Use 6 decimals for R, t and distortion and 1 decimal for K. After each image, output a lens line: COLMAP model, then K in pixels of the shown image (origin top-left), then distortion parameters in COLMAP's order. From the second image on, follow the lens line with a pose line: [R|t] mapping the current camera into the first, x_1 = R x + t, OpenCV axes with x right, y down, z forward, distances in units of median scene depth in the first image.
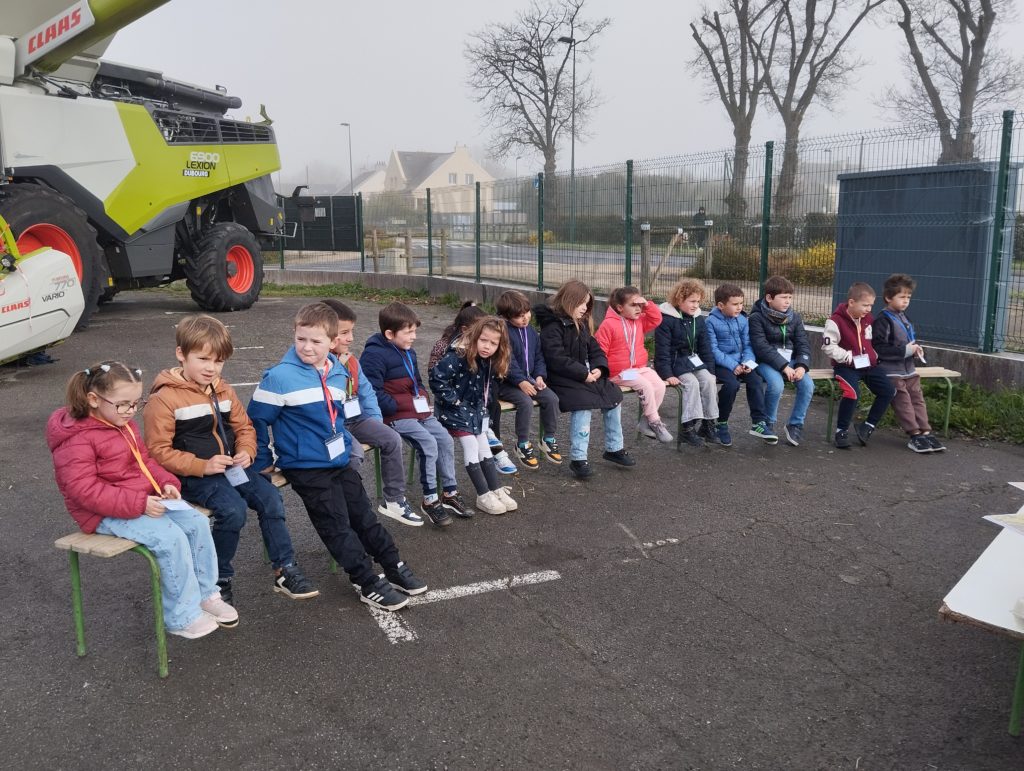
lens RADIAL K [[838.1, 0, 504.8], [0, 838.1, 388.7], [0, 0, 1]] dist [0.062252, -0.112639]
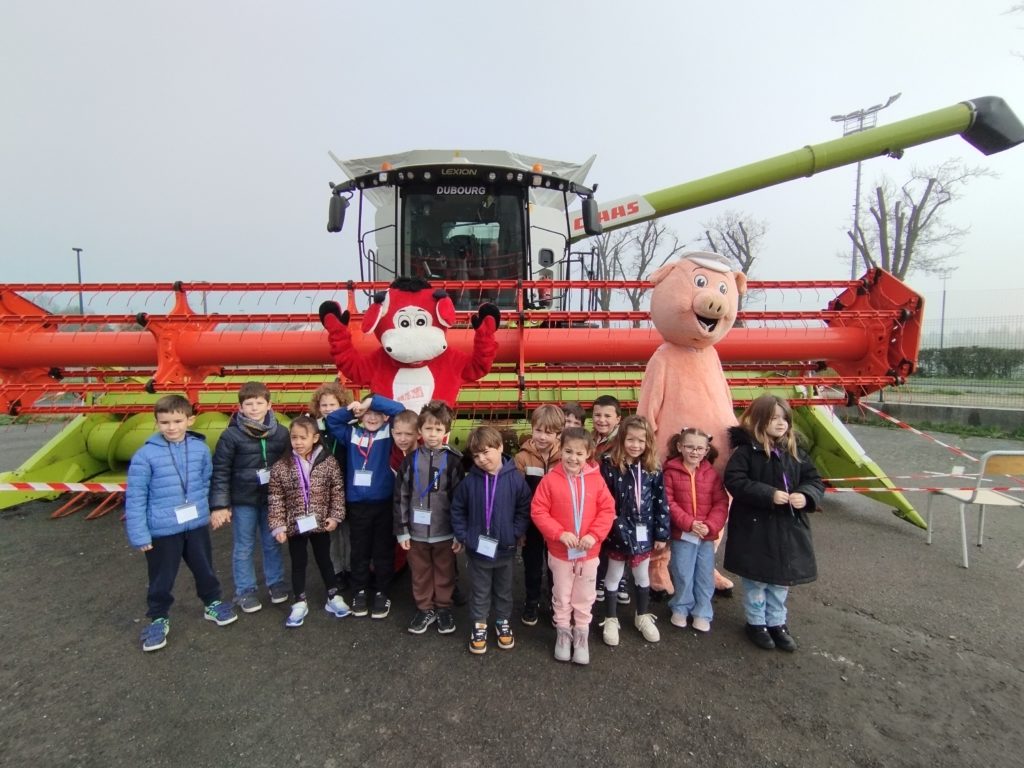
lens RADIAL K [[465.1, 0, 504.7], [0, 465.1, 384.6], [0, 0, 1]] dist [-0.012164, 0.005014]
pose [[0.948136, -0.019648, 0.317257, -0.467834], [0.061406, 0.990609, -0.122164, -0.040130], [-0.311877, 0.135310, 0.940438, 0.199275]]
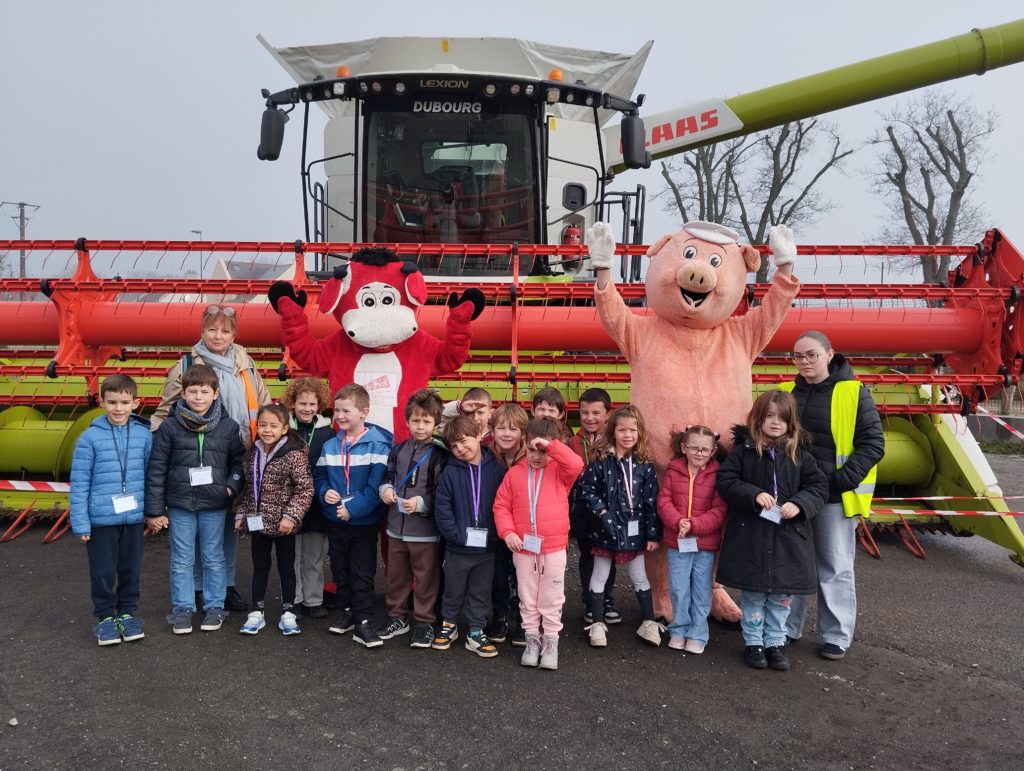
lens RADIAL K [[838.1, 0, 516.7], [0, 838.1, 385.9], [0, 0, 1]] dist [0.062252, -0.112639]
pose [[0.956737, -0.000787, 0.290952, -0.478494], [0.040013, 0.990851, -0.128894, -0.025408], [-0.288189, 0.134960, 0.948015, 0.120780]]
